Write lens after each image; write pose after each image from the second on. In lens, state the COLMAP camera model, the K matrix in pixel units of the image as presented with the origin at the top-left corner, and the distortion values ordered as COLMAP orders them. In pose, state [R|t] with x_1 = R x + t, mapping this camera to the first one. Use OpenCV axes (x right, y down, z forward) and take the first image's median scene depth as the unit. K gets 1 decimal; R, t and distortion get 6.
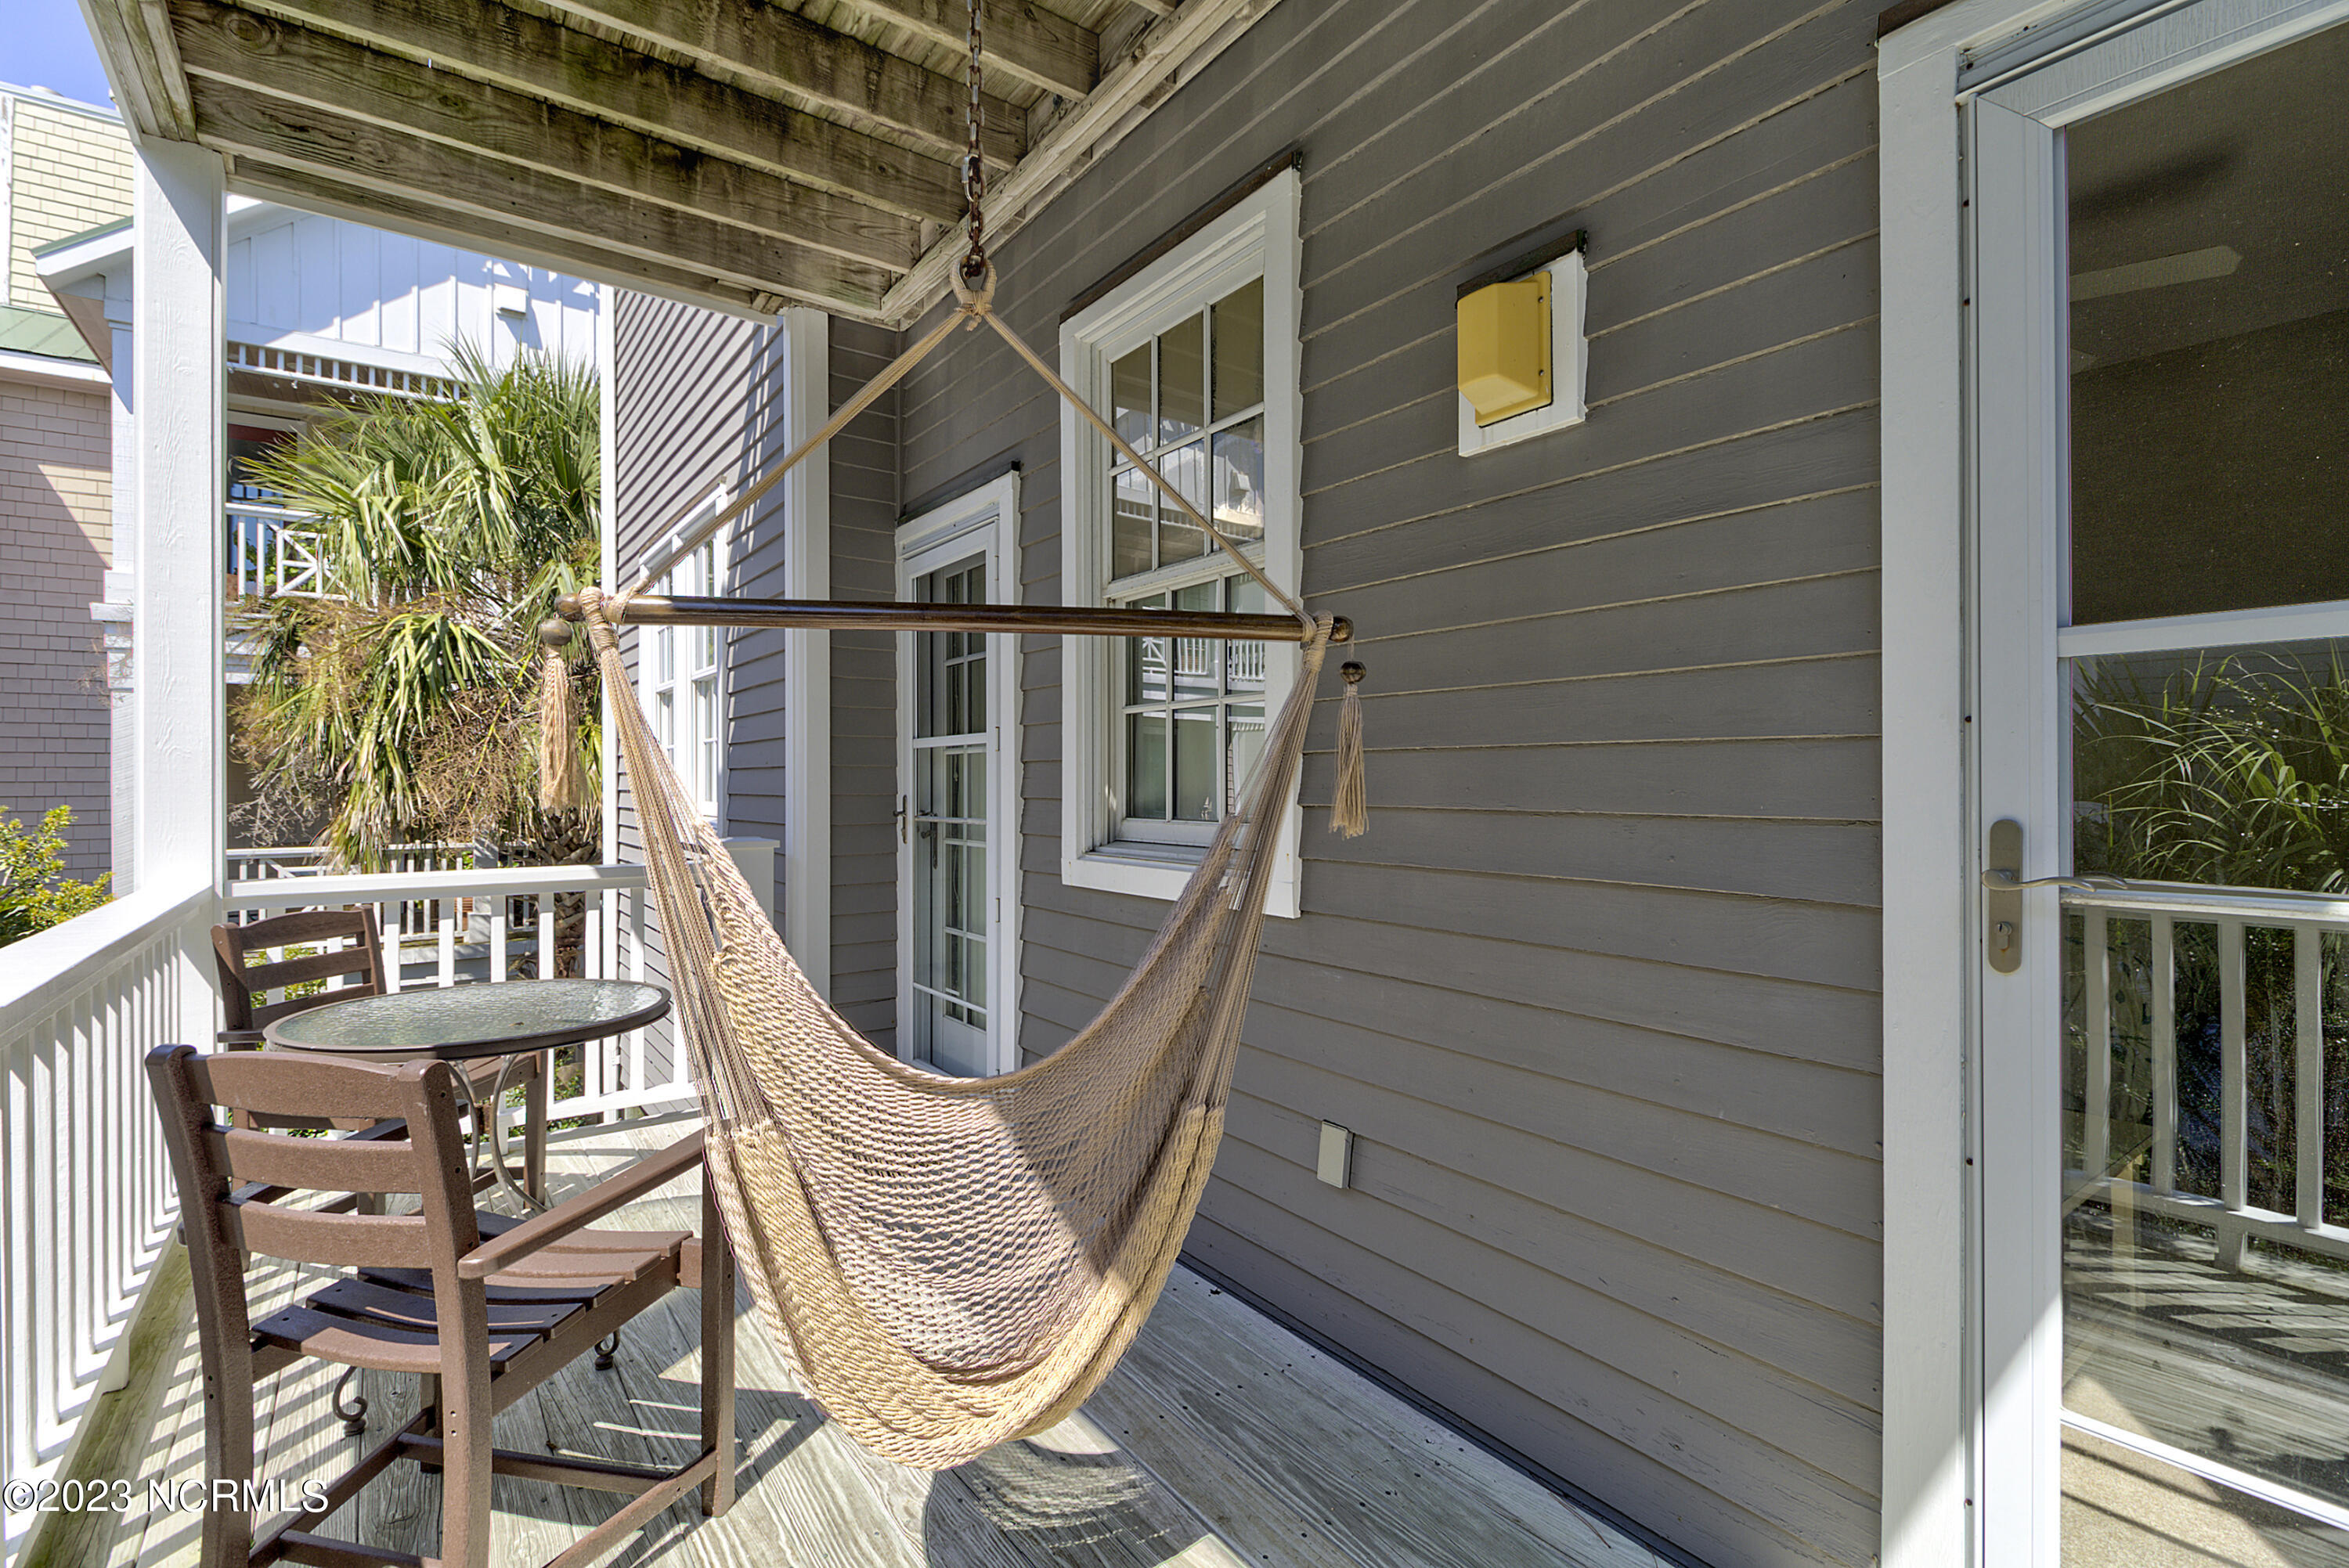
lens RADIAL K [[1084.7, 0, 1189.3], [0, 1084.7, 784.2], [0, 0, 1]] dist [0.008185, -0.007085]
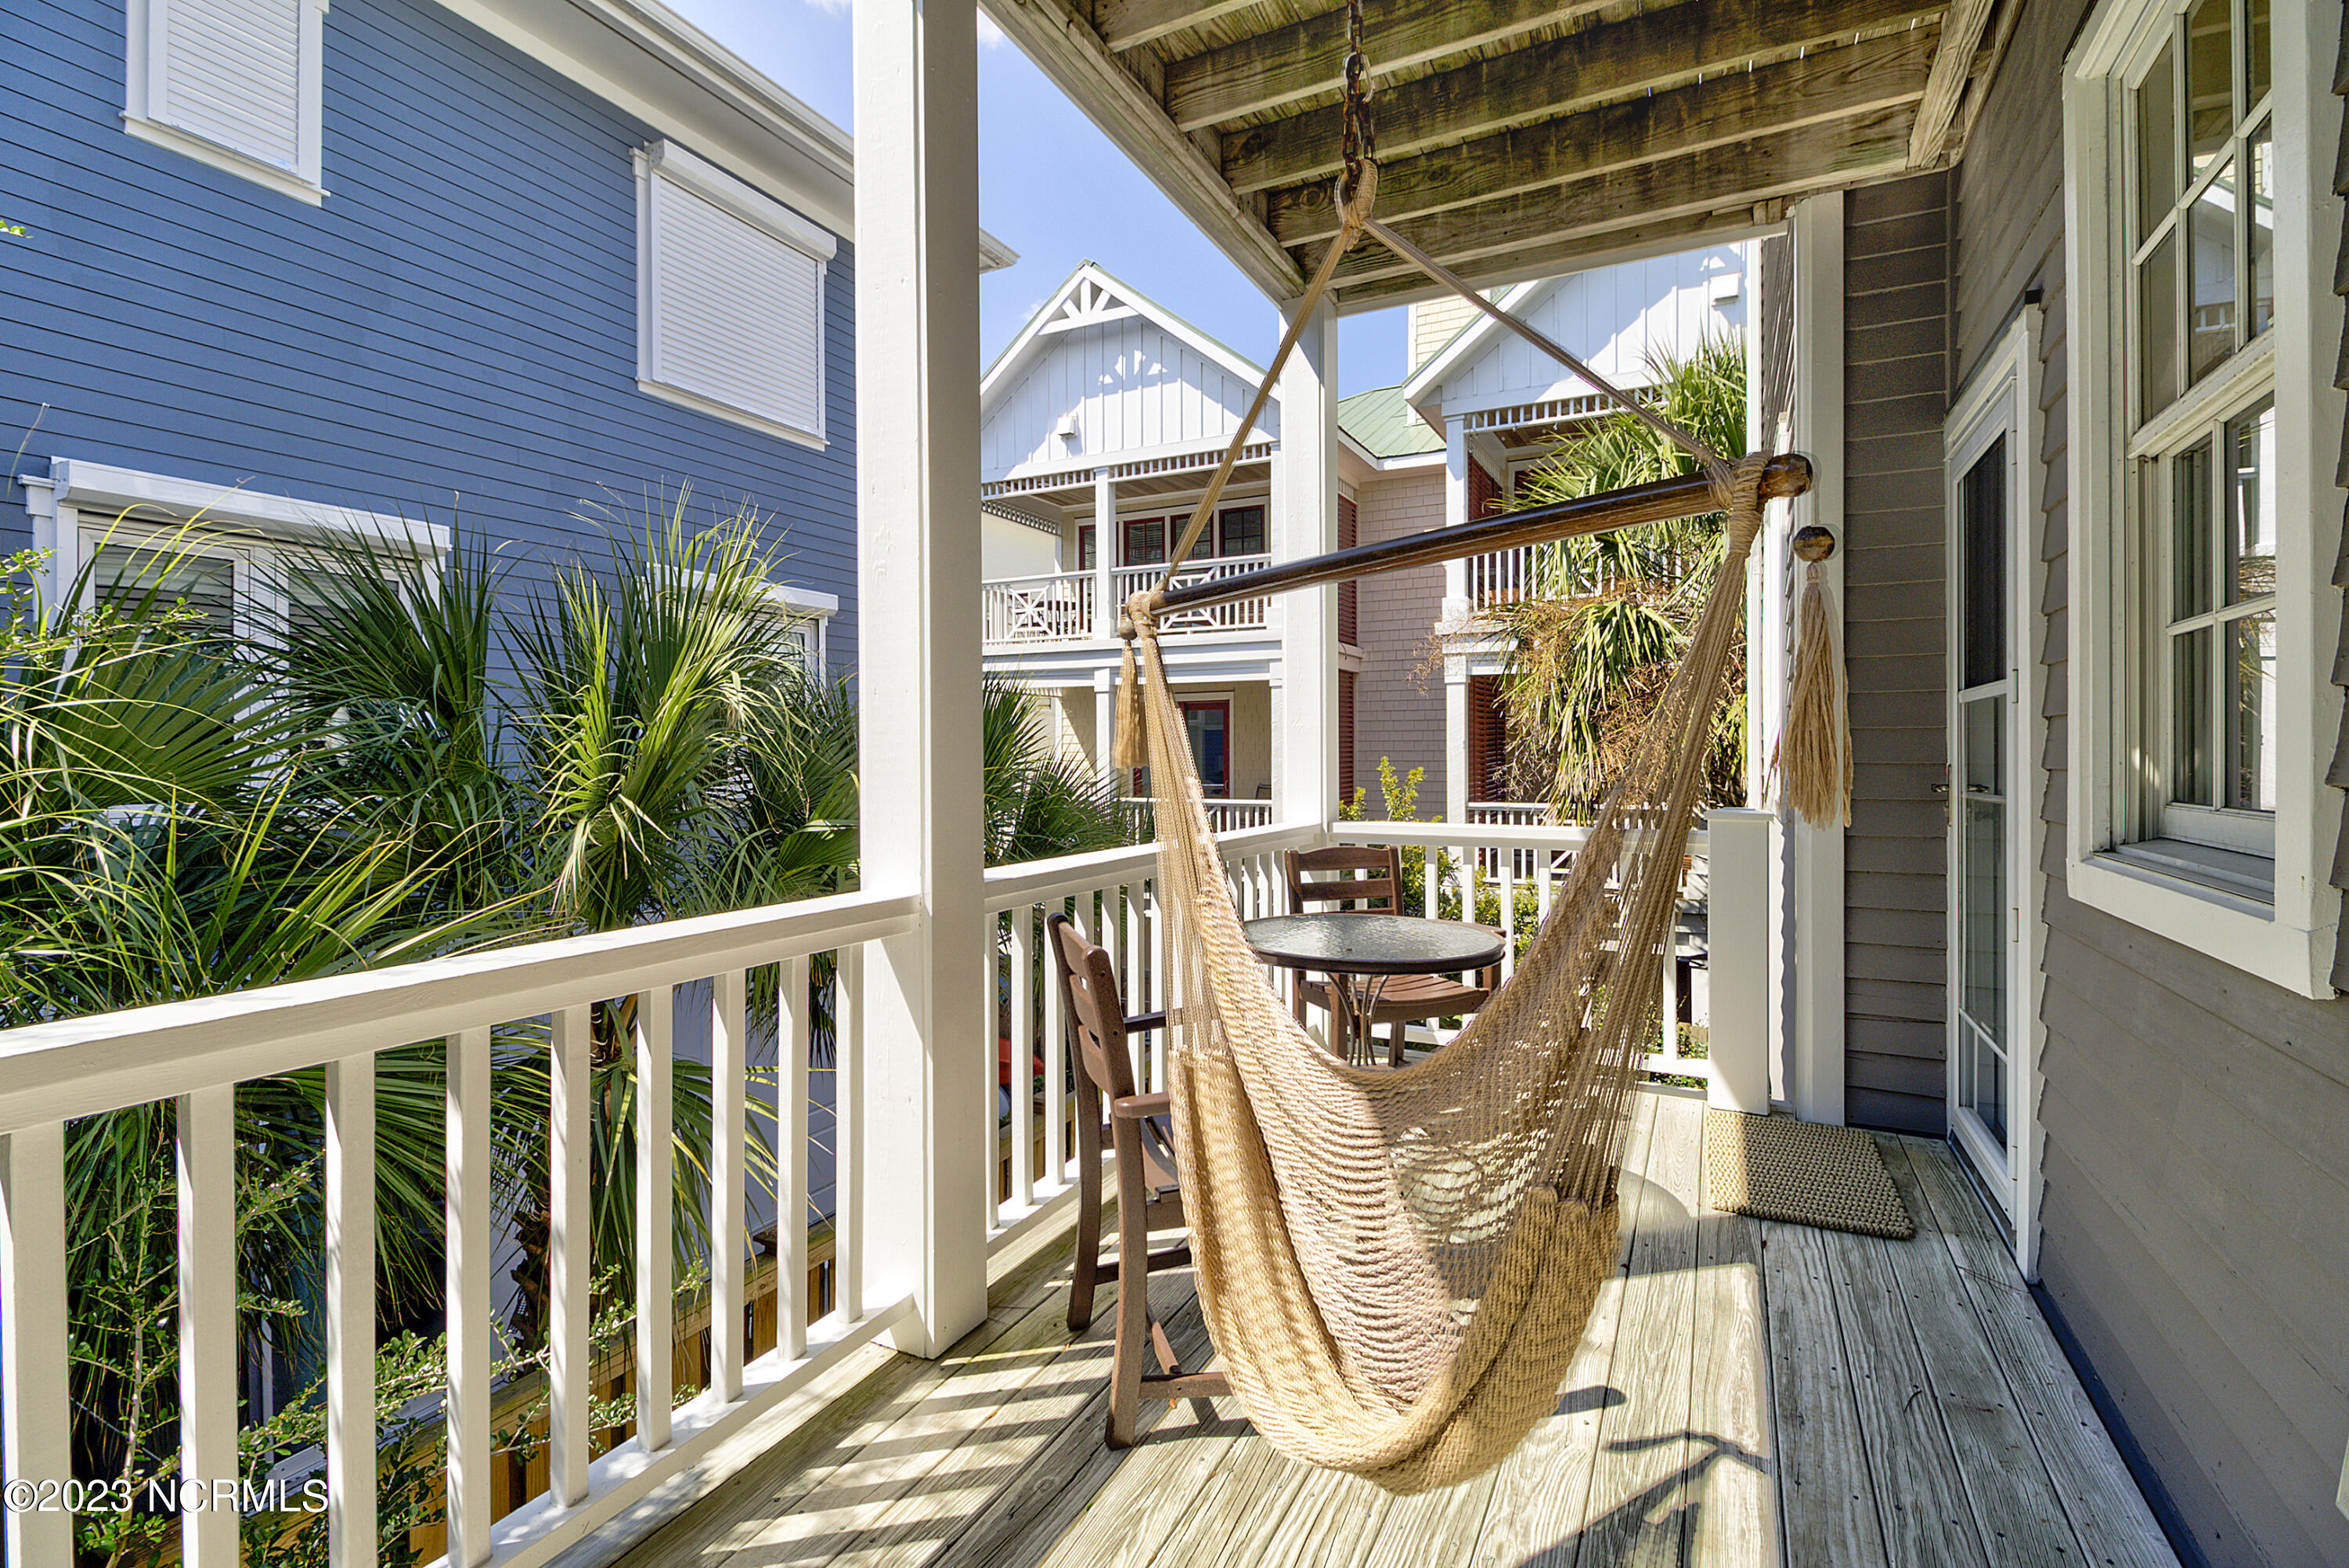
lens RADIAL K [[1084.7, 0, 1176.5], [0, 1084.7, 760.4], [0, 0, 1]] dist [0.008185, -0.007085]
pose [[0.441704, 0.006010, -0.897141, 0.201994], [-0.000585, 0.999979, 0.006411, 0.002821], [0.897161, -0.002307, 0.441698, 0.168443]]
